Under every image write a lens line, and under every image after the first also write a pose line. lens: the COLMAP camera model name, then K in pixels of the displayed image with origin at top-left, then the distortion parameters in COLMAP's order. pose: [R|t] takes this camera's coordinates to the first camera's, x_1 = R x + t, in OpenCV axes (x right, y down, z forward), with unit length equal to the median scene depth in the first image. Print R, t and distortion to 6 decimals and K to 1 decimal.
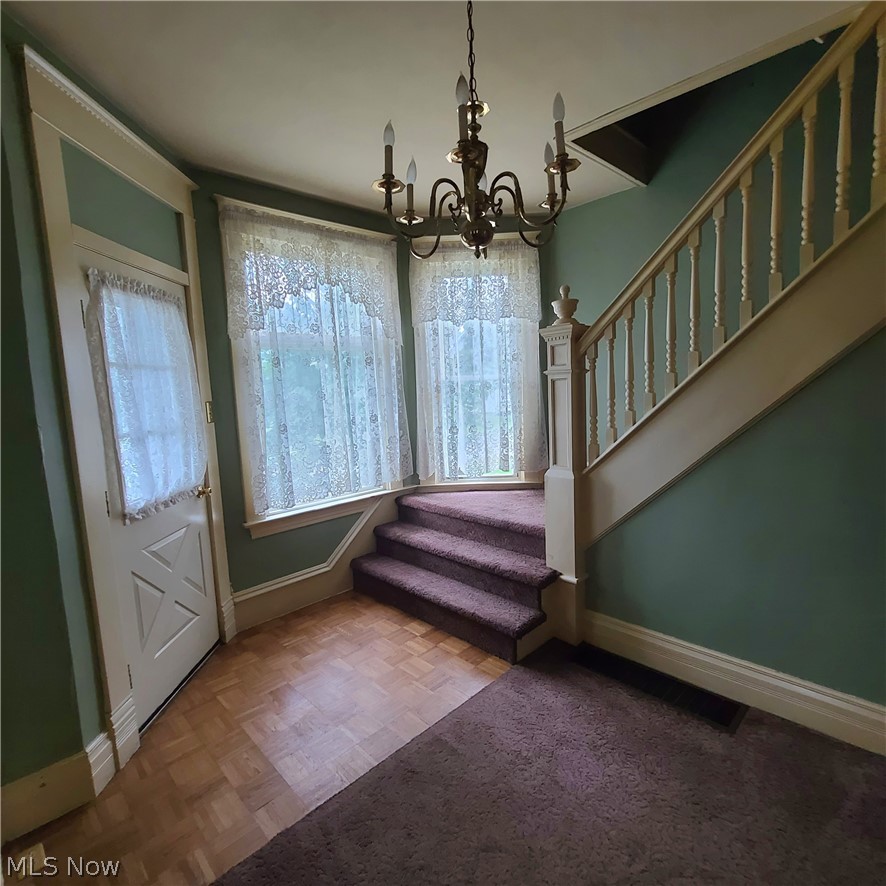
lens RADIAL K [[484.5, 0, 443.6], [0, 484.5, 441.7], [0, 0, 1]] dist [-0.001724, -0.000014]
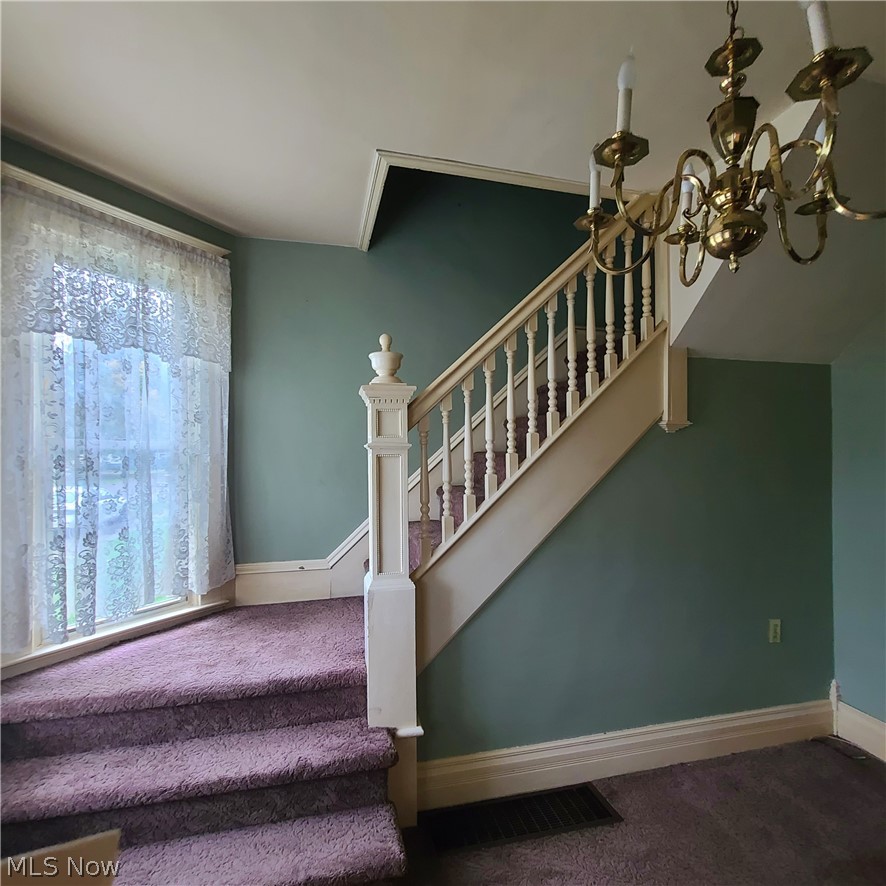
lens RADIAL K [[484.5, 0, 442.9], [0, 484.5, 444.6], [0, 0, 1]] dist [-0.001724, -0.000014]
pose [[0.507668, 0.049109, 0.860152, -0.307745], [0.075893, 0.991944, -0.101426, -0.054741], [-0.858204, 0.116770, 0.499851, 0.473733]]
